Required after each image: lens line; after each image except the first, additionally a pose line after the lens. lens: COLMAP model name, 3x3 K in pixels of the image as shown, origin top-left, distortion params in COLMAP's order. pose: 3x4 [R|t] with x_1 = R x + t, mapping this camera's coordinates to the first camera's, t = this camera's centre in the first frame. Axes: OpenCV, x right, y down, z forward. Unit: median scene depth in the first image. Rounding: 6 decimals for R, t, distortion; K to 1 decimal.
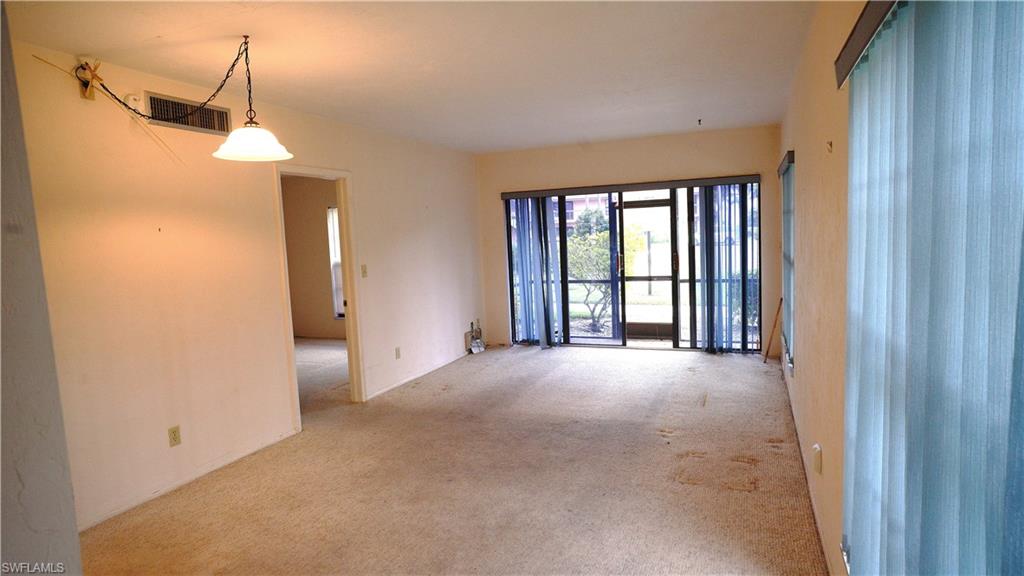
lens RADIAL K [[553.4, 0, 512.0], [0, 553.4, 288.0], [0, 0, 1]] dist [-0.047004, 0.002762]
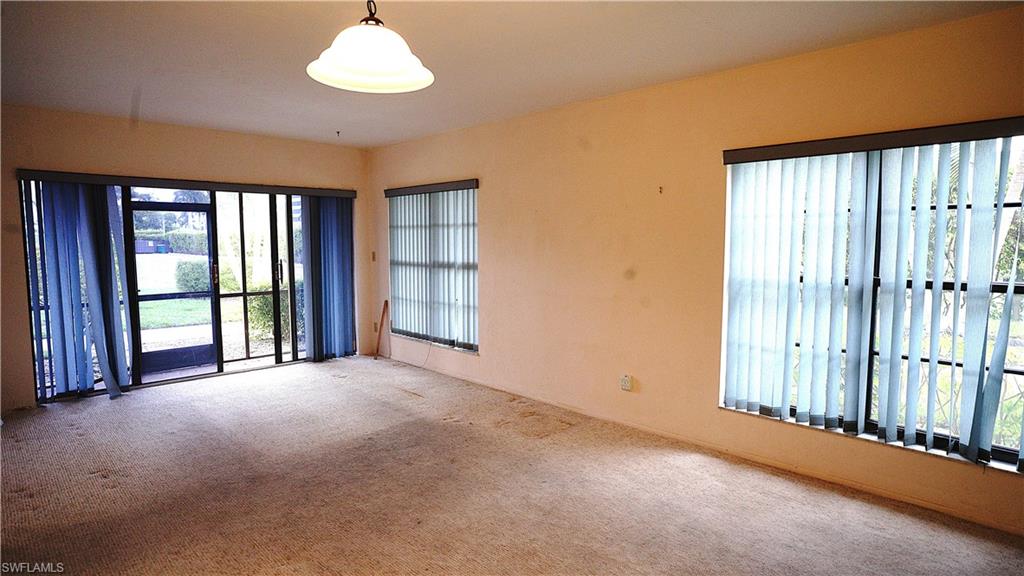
lens RADIAL K [[553.4, 0, 512.0], [0, 553.4, 288.0], [0, 0, 1]] dist [-0.047004, 0.002762]
pose [[0.367400, -0.035072, 0.929401, -0.597485], [0.069071, 0.997558, 0.010340, -0.002508], [-0.927495, 0.060396, 0.368926, 0.394375]]
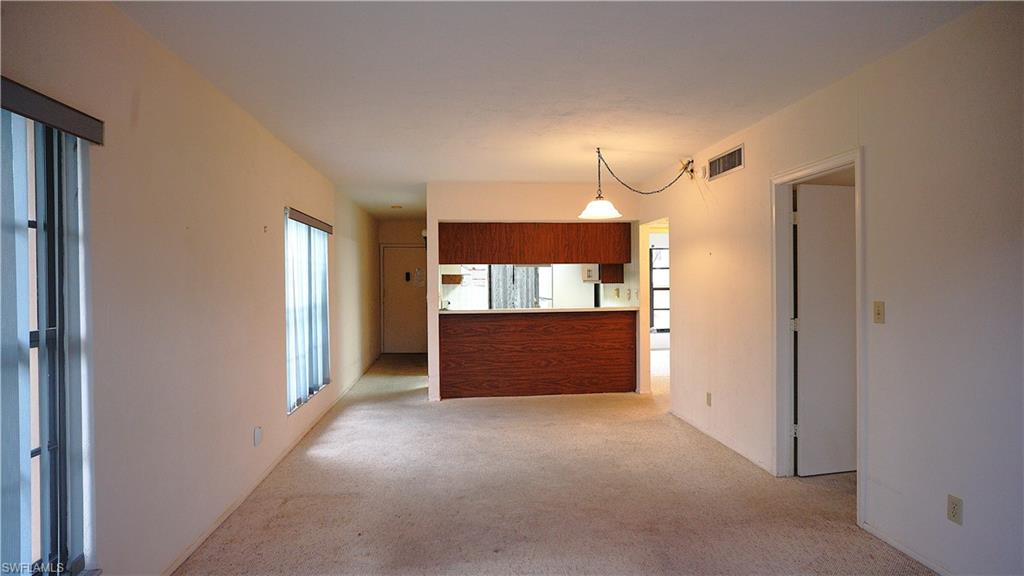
lens RADIAL K [[553.4, 0, 512.0], [0, 553.4, 288.0], [0, 0, 1]] dist [-0.047004, 0.002762]
pose [[-0.868854, 0.059887, -0.491434, 0.376534], [0.002493, 0.993173, 0.116622, -0.134877], [0.495063, 0.100103, -0.863071, 1.434248]]
